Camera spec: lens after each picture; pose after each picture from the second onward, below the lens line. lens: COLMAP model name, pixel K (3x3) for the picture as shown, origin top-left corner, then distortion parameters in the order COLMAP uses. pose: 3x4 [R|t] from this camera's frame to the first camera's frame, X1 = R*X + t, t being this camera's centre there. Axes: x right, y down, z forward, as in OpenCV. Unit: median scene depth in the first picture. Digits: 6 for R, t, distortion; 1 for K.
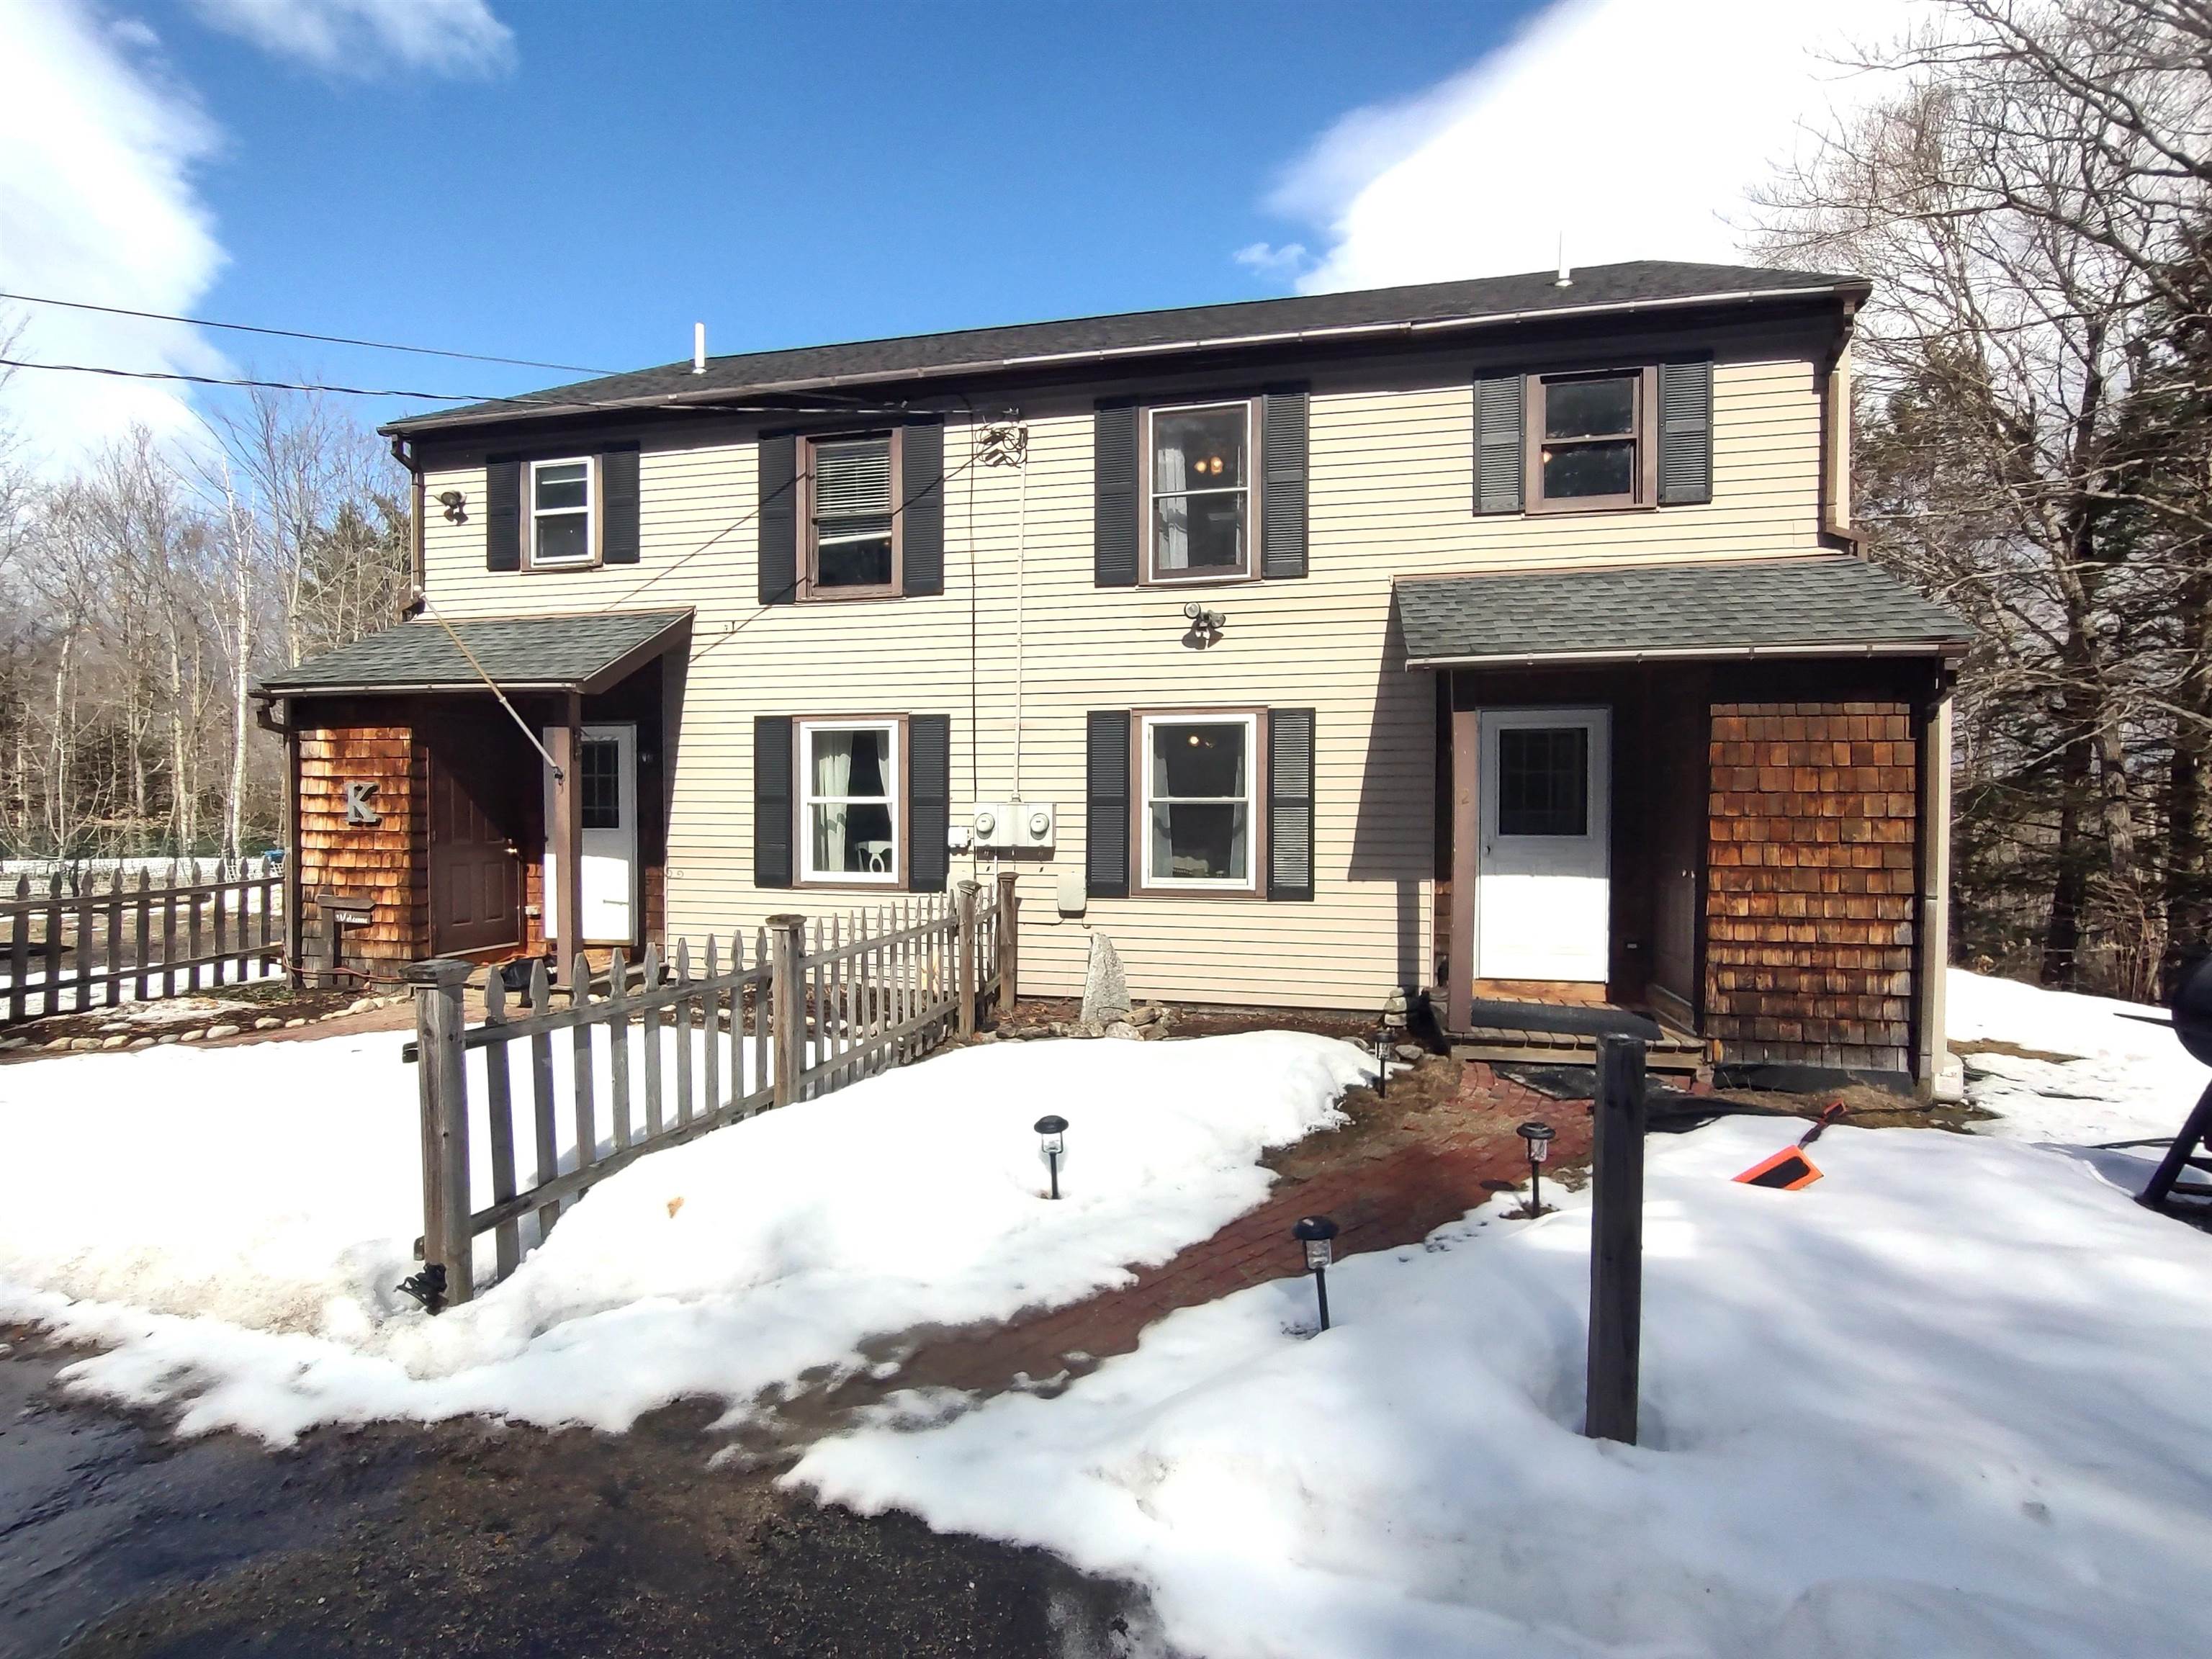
lens RADIAL K [[1007.8, 0, 1105.4], [0, 1007.8, 836.0], [0, 0, 1]] dist [-0.008232, 0.001237]
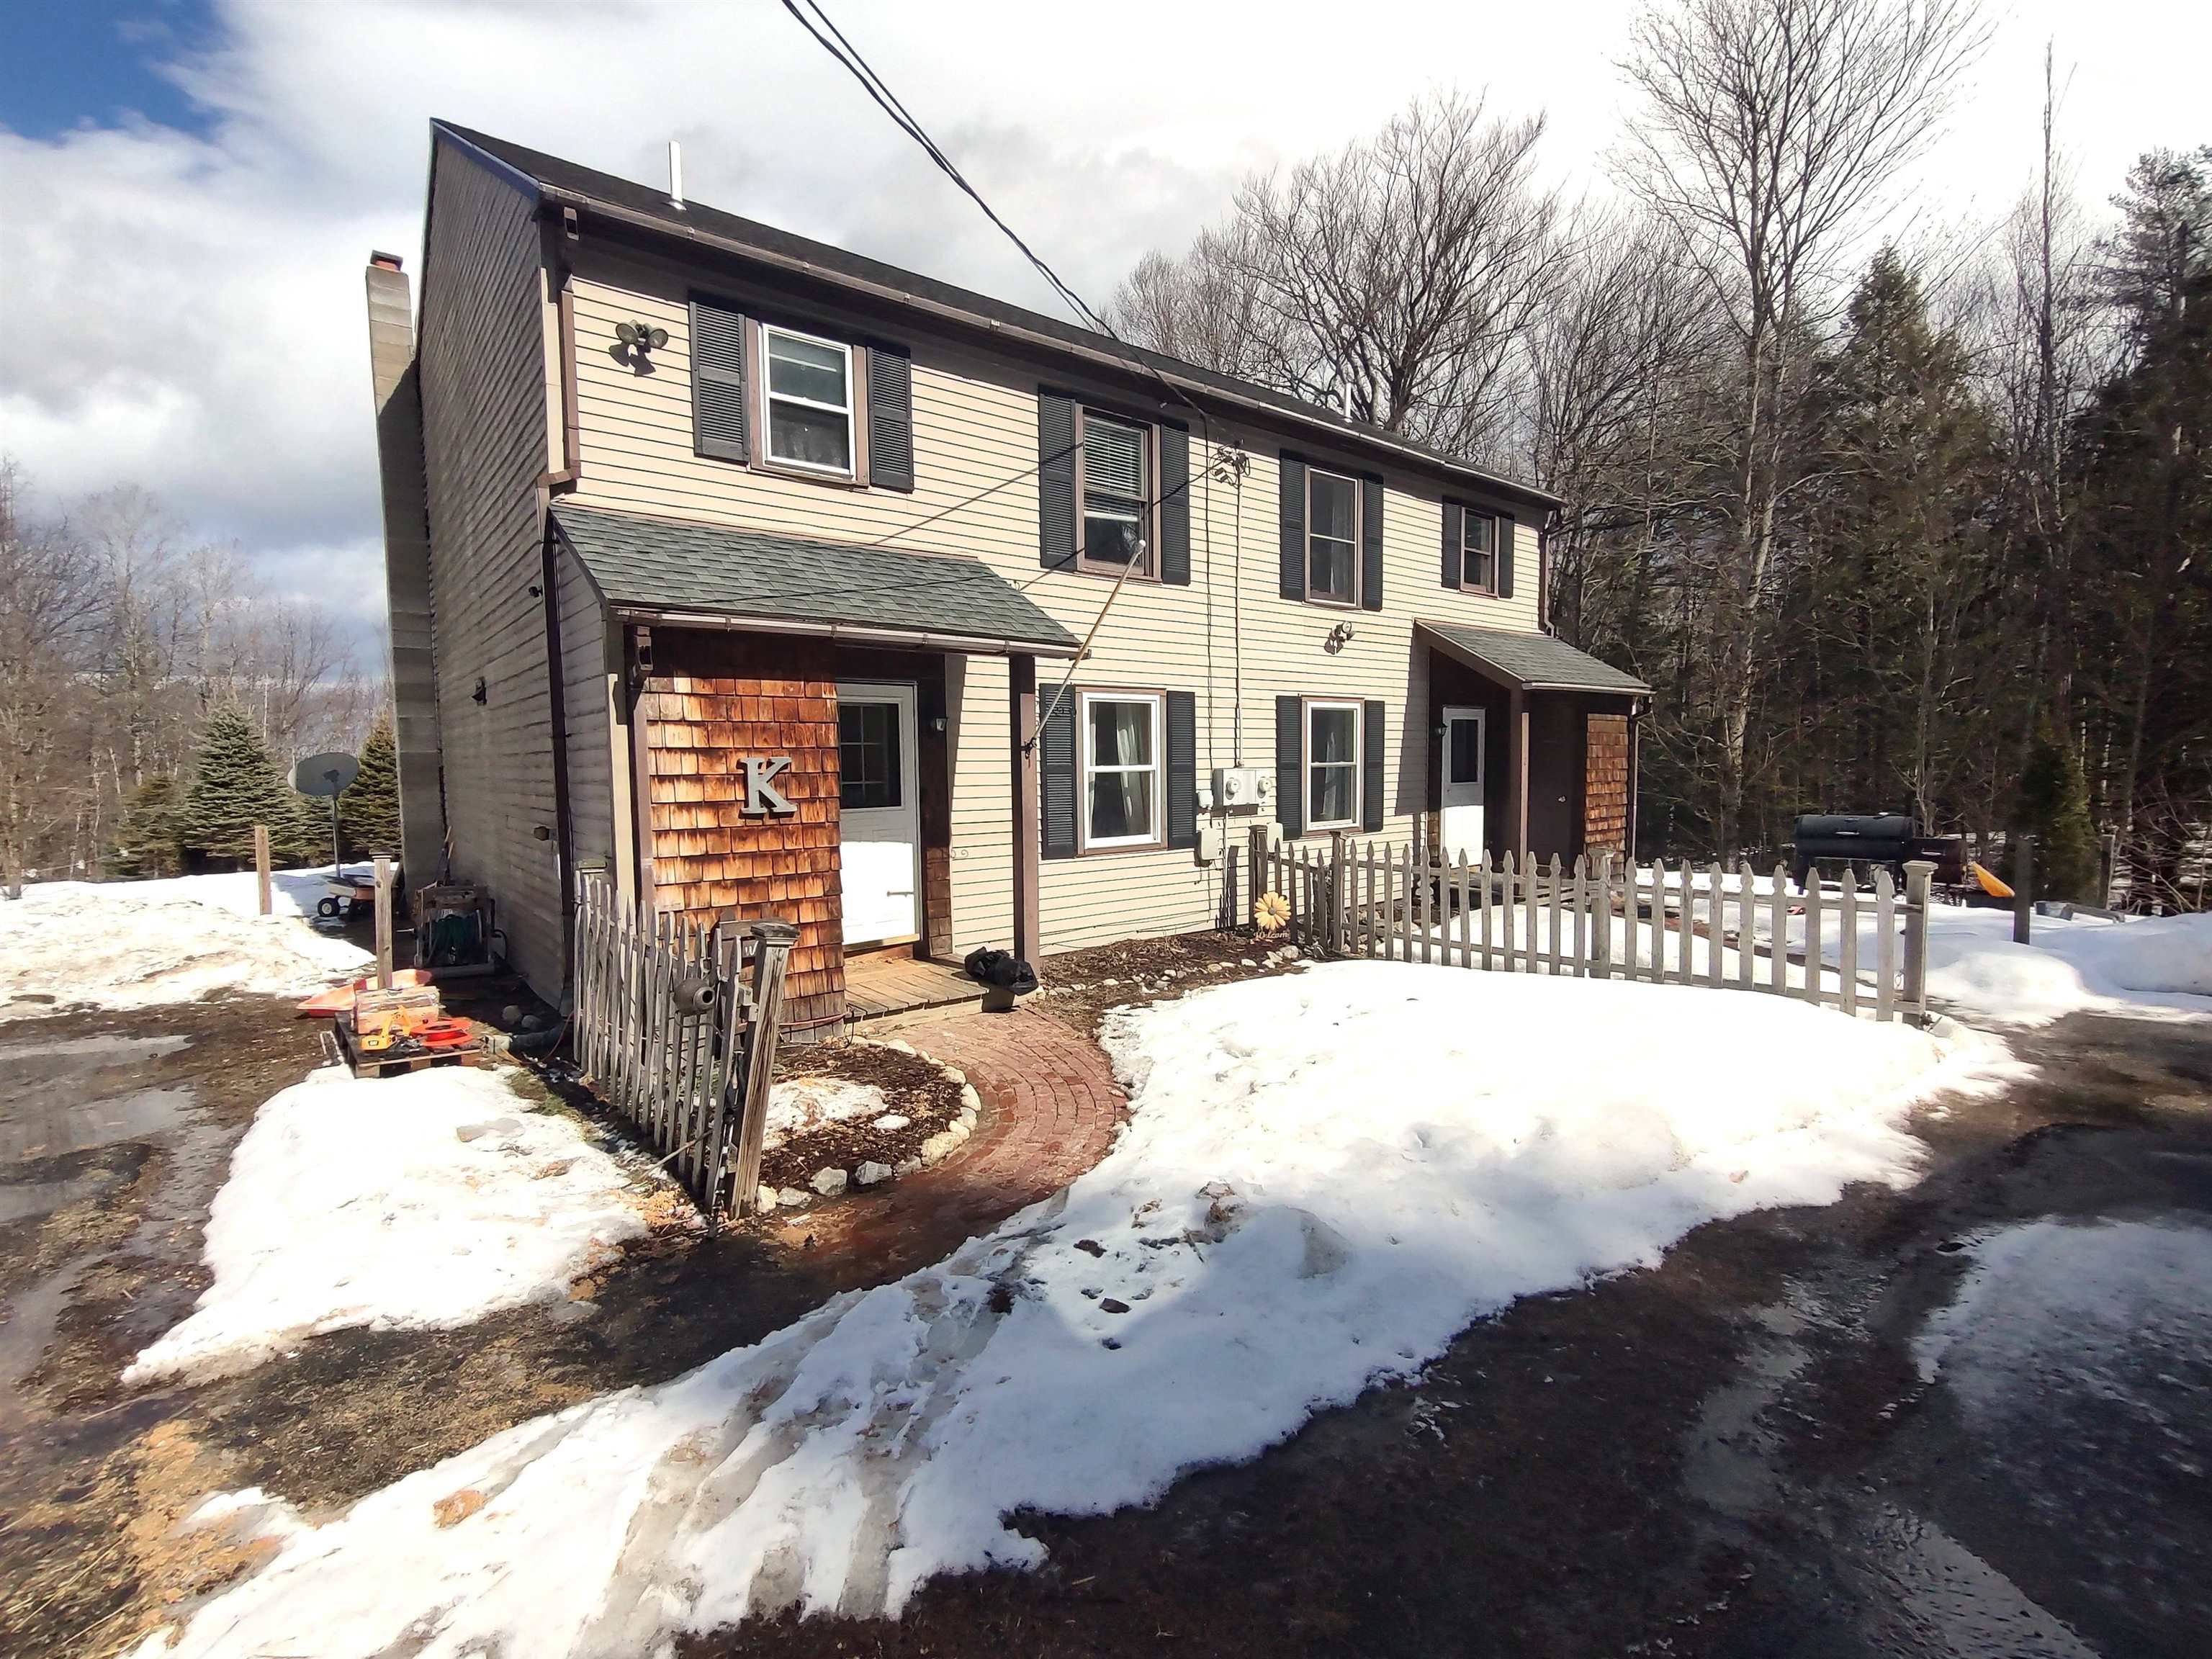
lens RADIAL K [[1015.6, 0, 1142.7], [0, 1015.6, 824.4], [0, 0, 1]] dist [0.001440, 0.001001]
pose [[0.612630, -0.061850, 0.787946, -1.128975], [0.029134, 0.998023, 0.055689, -0.037340], [-0.789832, -0.011161, 0.613221, 0.341152]]
